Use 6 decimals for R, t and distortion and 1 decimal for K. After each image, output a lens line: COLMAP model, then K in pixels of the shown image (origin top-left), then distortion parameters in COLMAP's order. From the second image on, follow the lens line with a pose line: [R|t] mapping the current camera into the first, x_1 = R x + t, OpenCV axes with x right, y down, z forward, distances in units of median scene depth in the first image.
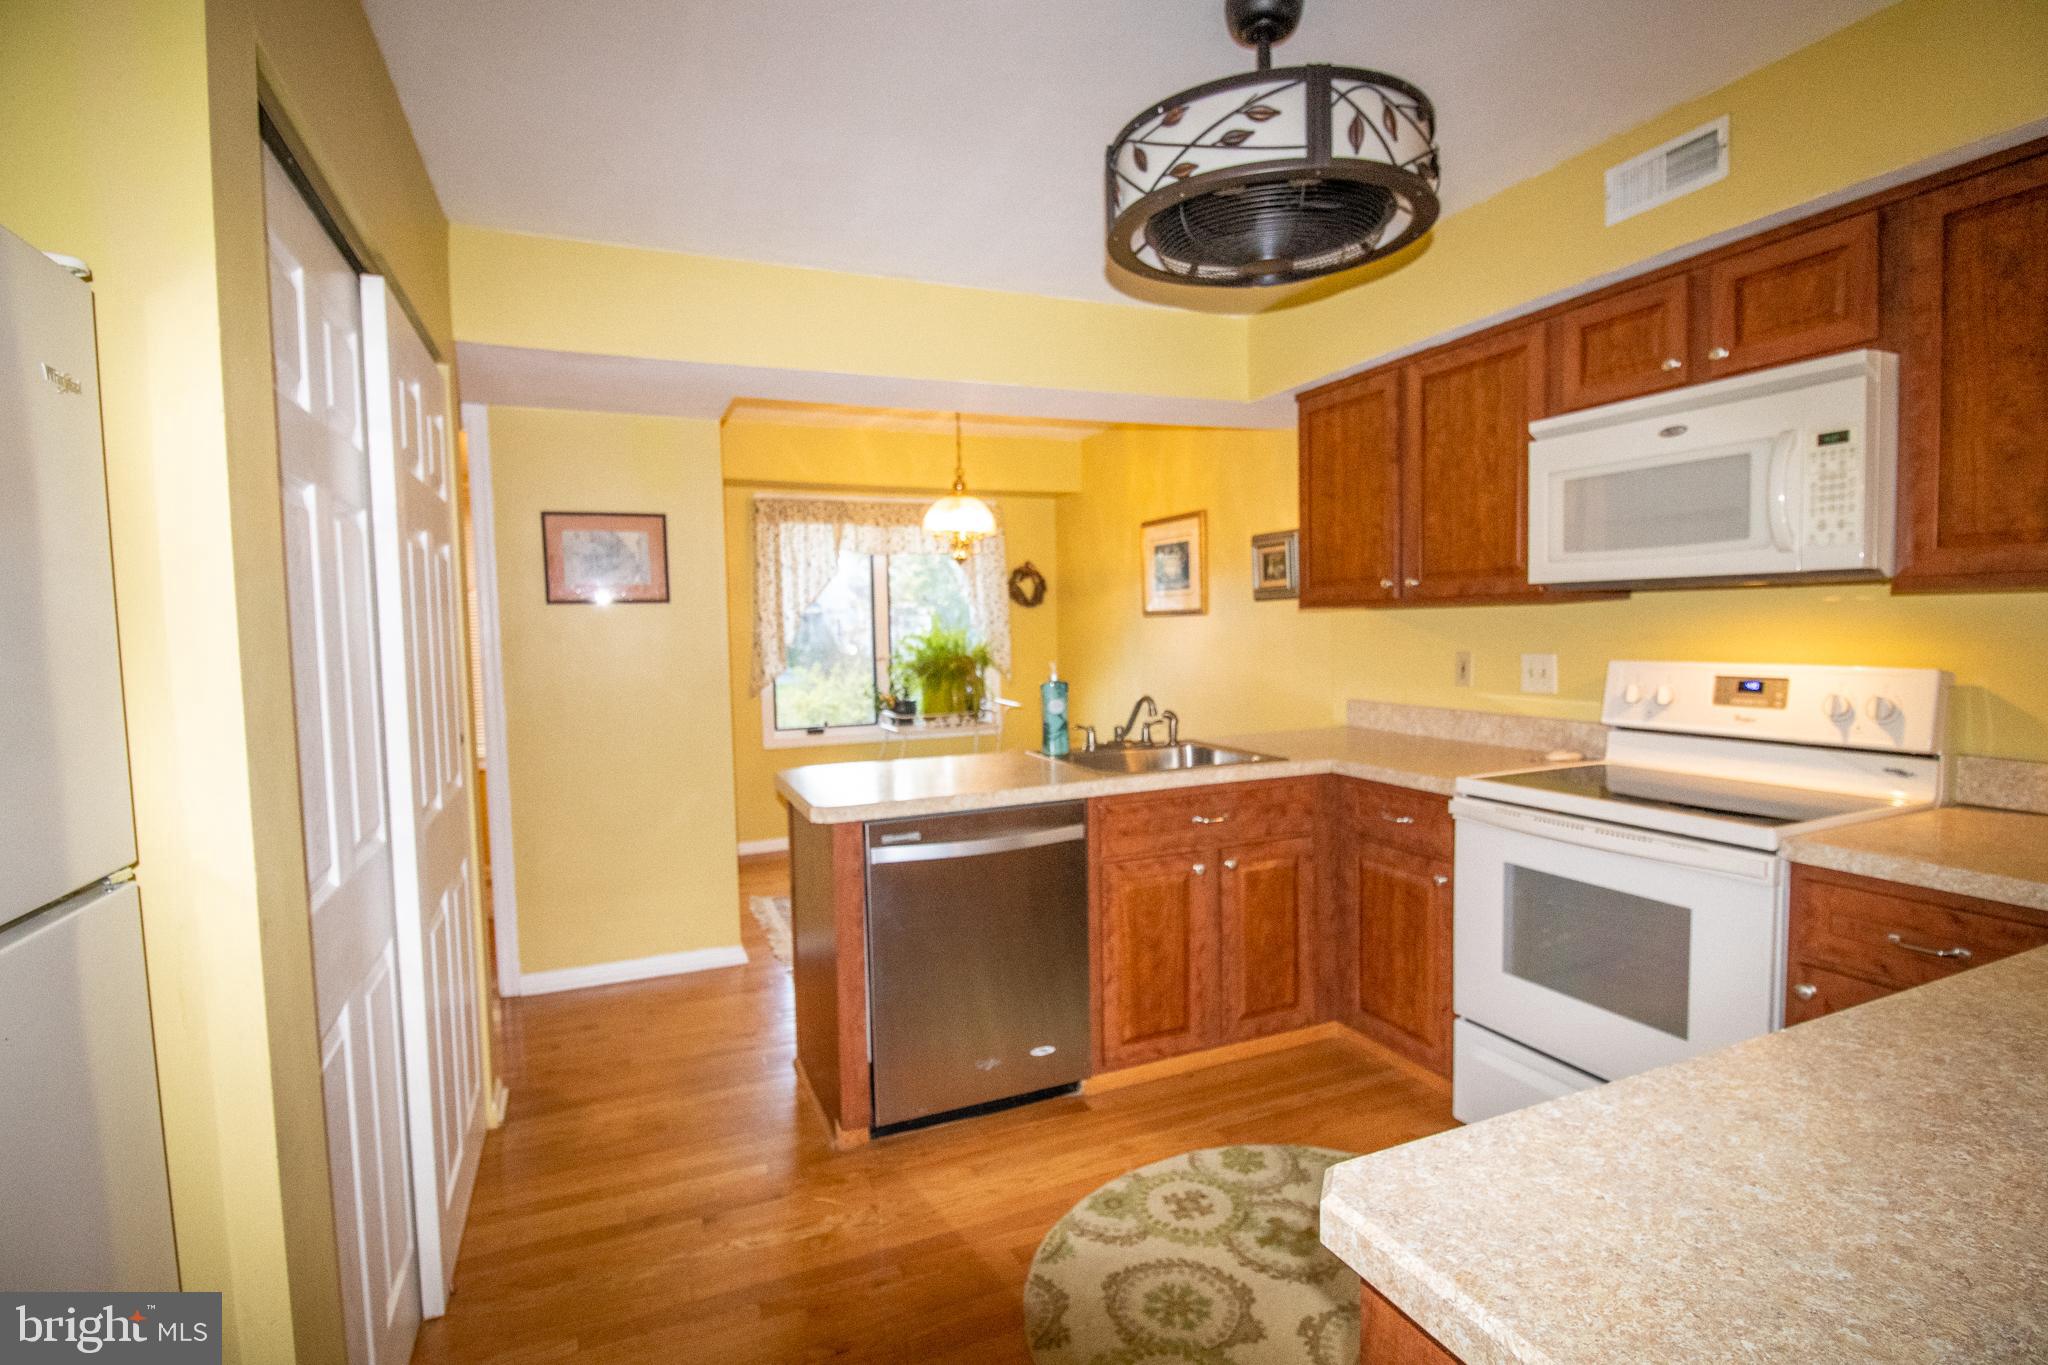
lens RADIAL K [[994.5, 0, 1048.7], [0, 994.5, 690.9], [0, 0, 1]] dist [0.001829, -0.014008]
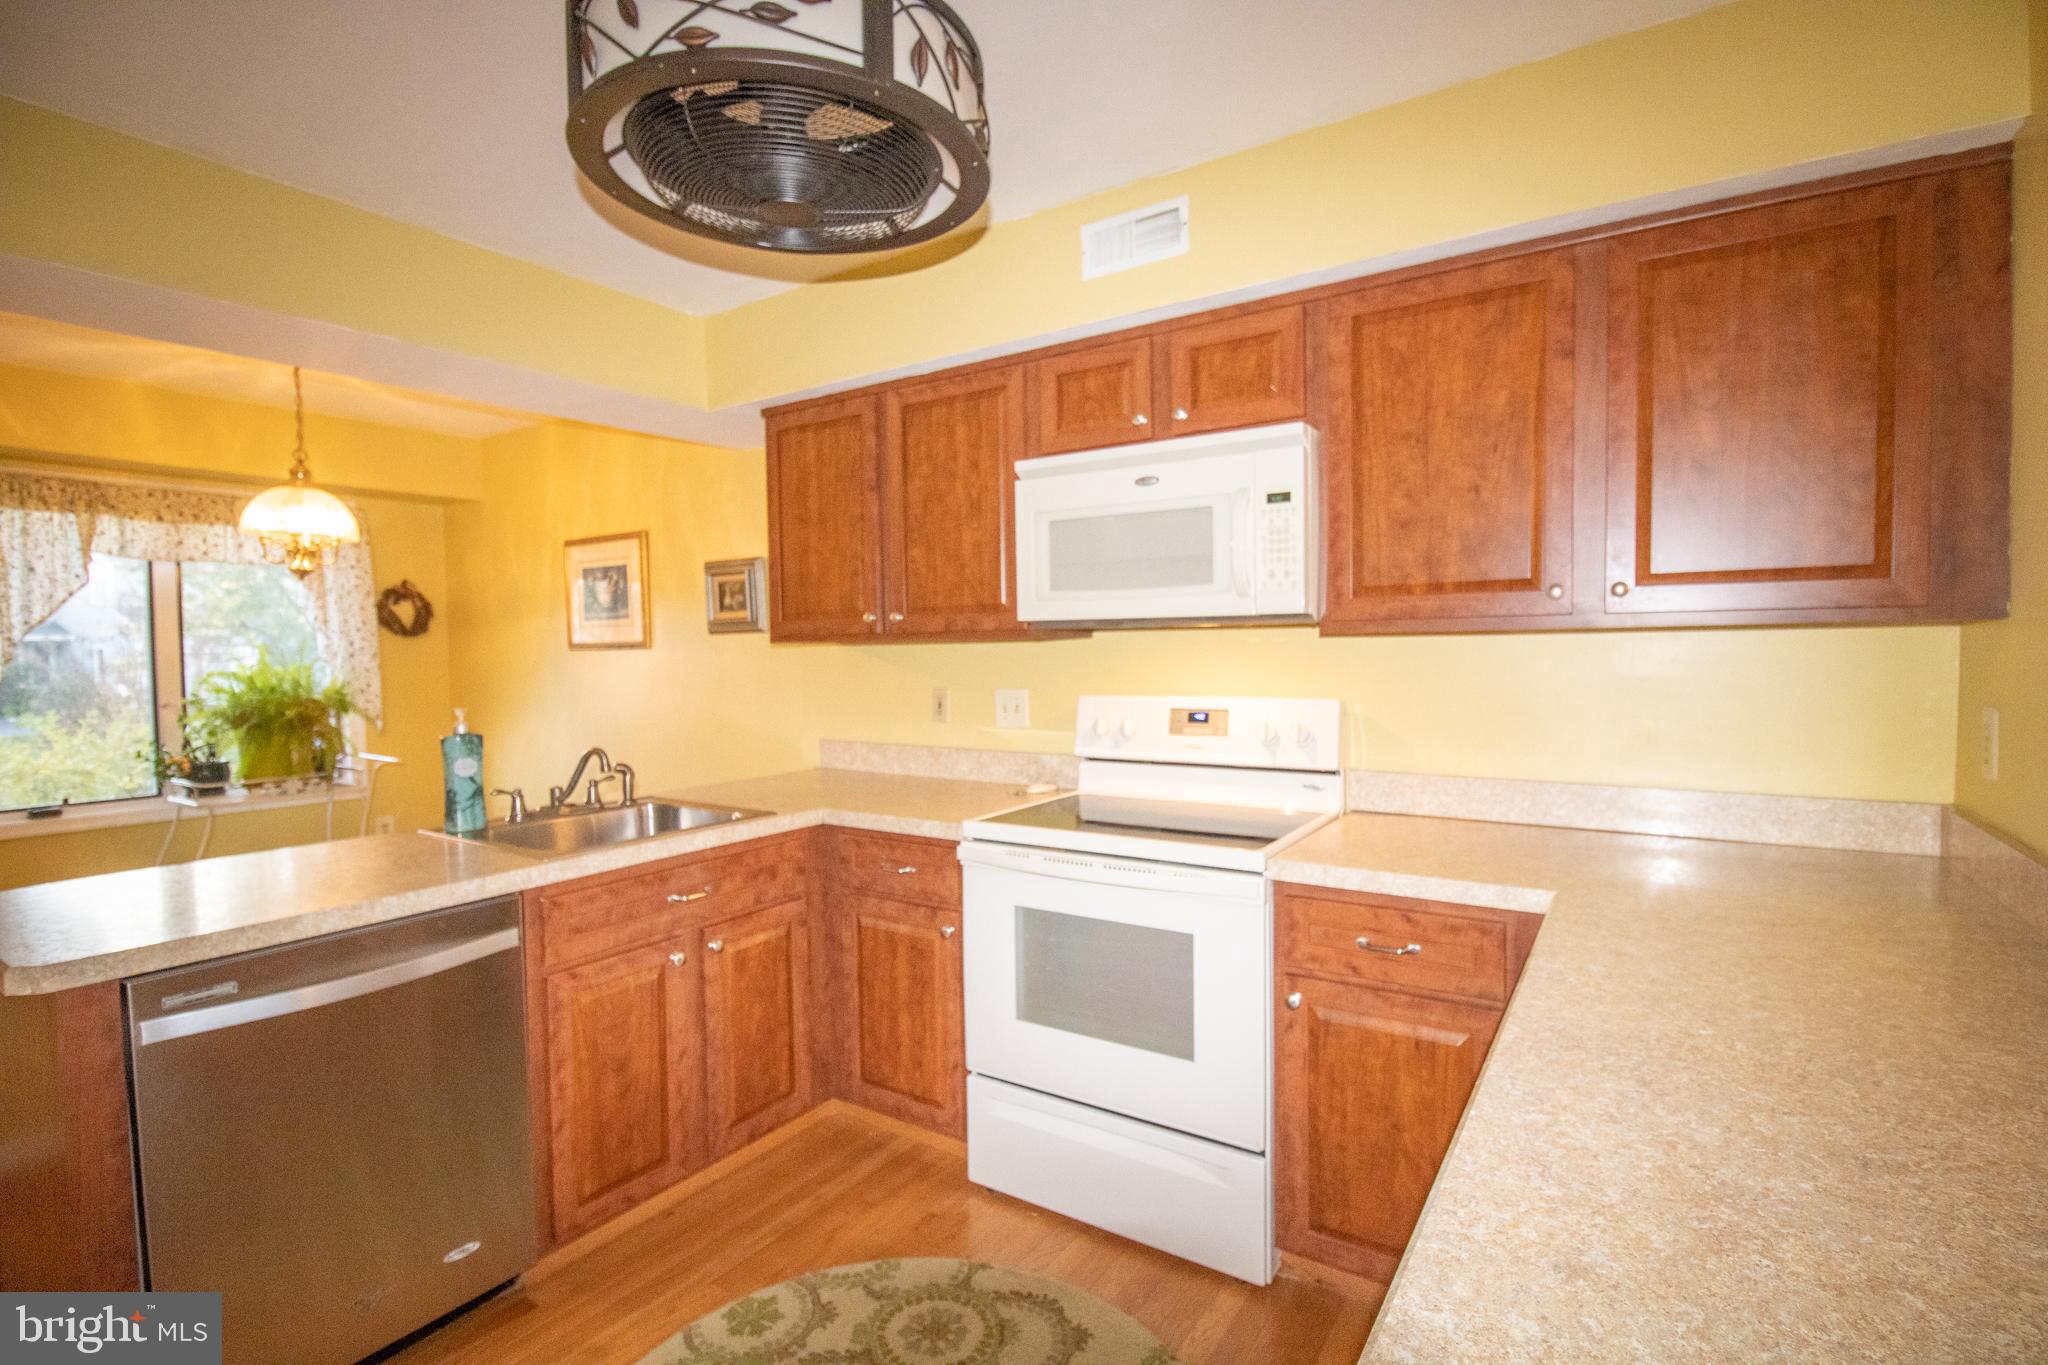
lens RADIAL K [[962.4, 0, 1051.7], [0, 962.4, 690.0], [0, 0, 1]] dist [-0.000070, -0.012907]
pose [[0.837634, -0.012921, 0.546079, -0.019592], [0.032074, 0.999159, -0.025557, -0.011552], [-0.545290, 0.038922, 0.837343, 0.162389]]
